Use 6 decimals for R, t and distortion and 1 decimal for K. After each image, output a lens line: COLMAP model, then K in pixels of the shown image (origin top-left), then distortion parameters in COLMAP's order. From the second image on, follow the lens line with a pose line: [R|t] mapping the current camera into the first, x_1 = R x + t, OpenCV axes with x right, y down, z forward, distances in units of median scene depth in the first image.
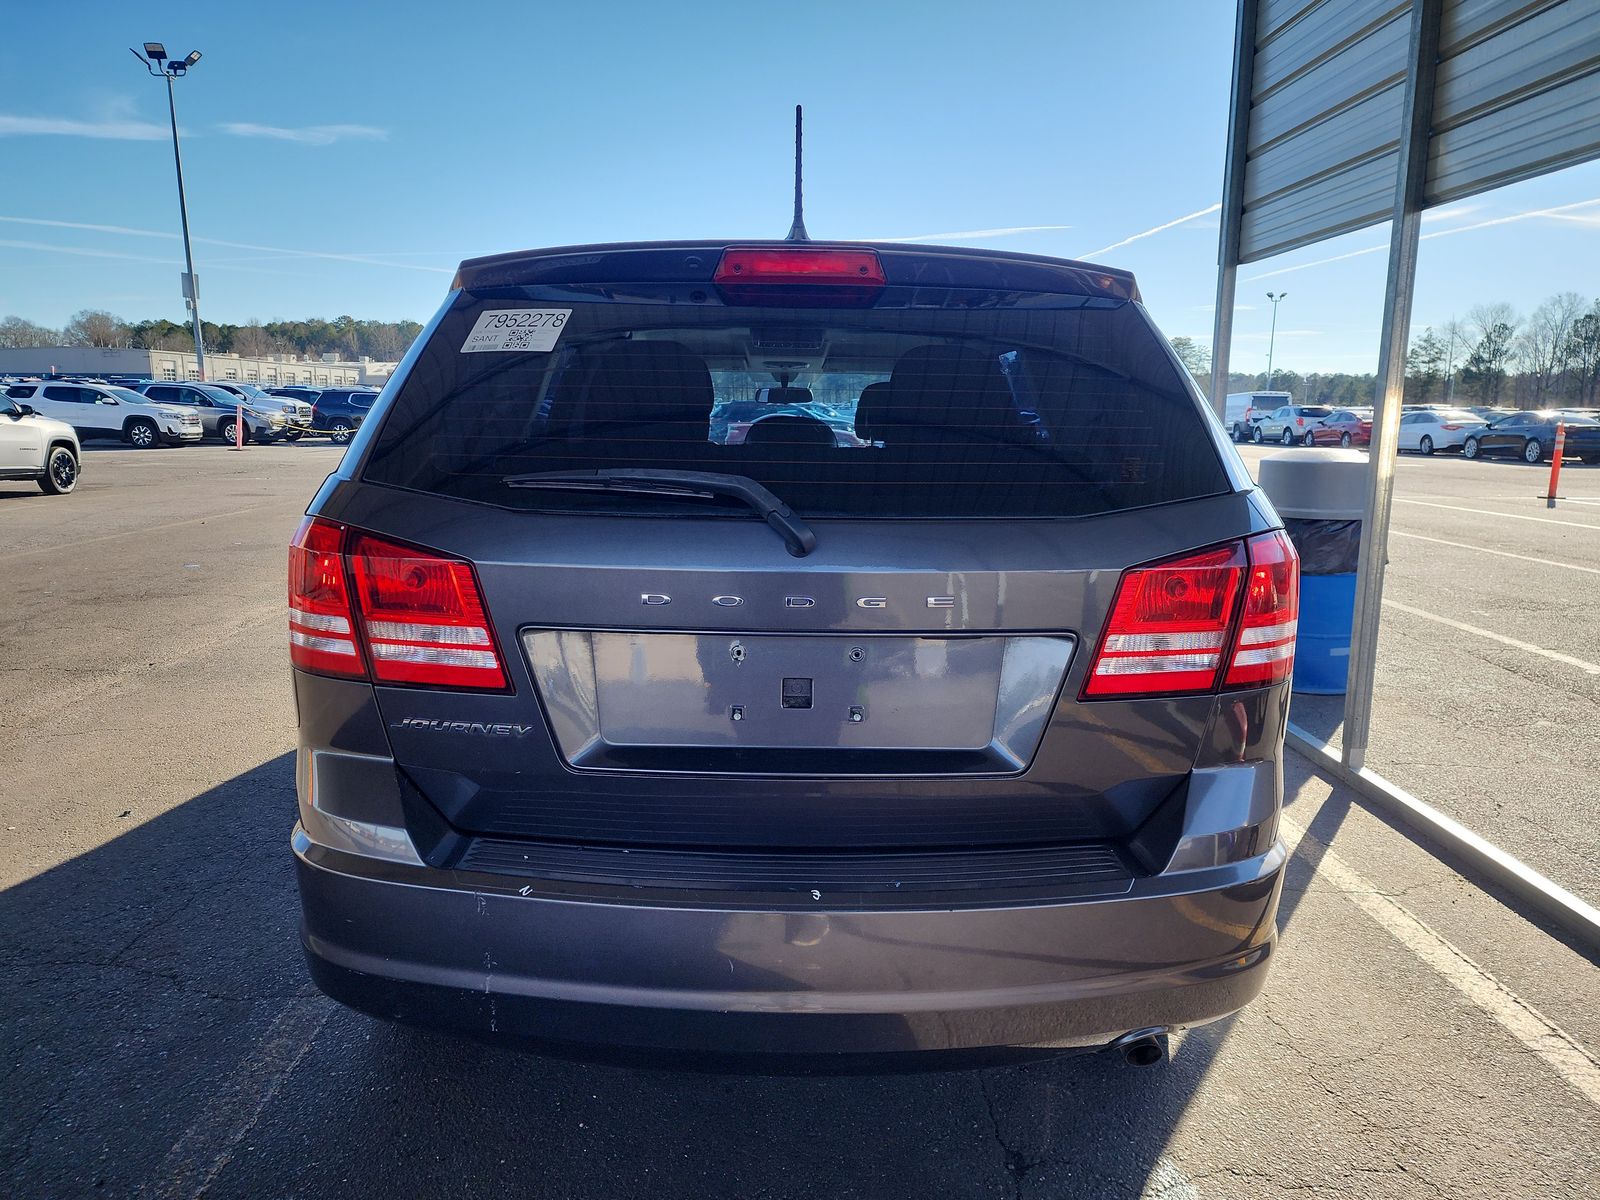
lens RADIAL K [[1109.9, 0, 800.0], [0, 1109.9, 600.0], [0, 0, 1]] dist [-0.003712, -0.006797]
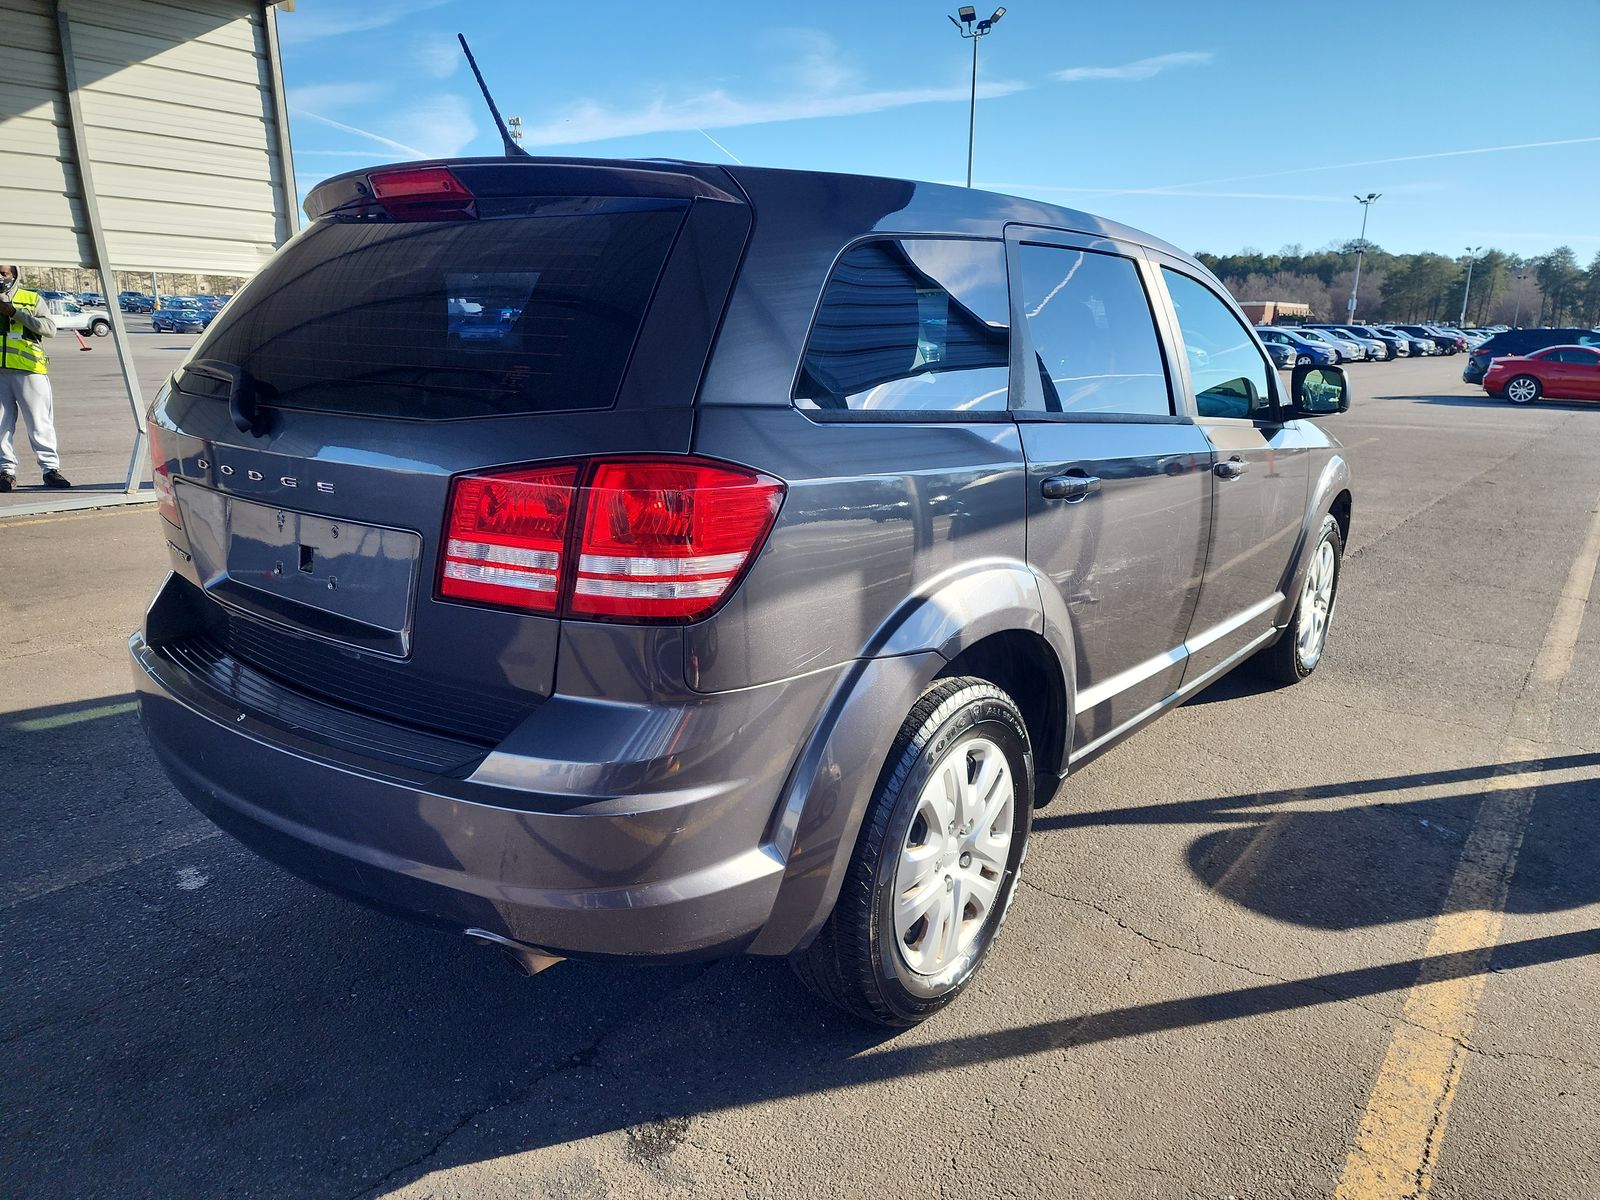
lens RADIAL K [[1109.9, 0, 800.0], [0, 1109.9, 600.0], [0, 0, 1]] dist [-0.003712, -0.006797]
pose [[0.761144, 0.147122, -0.631676, 1.057111], [-0.110223, 0.989108, 0.097556, -0.042484], [0.639148, -0.004629, 0.769070, 0.391972]]
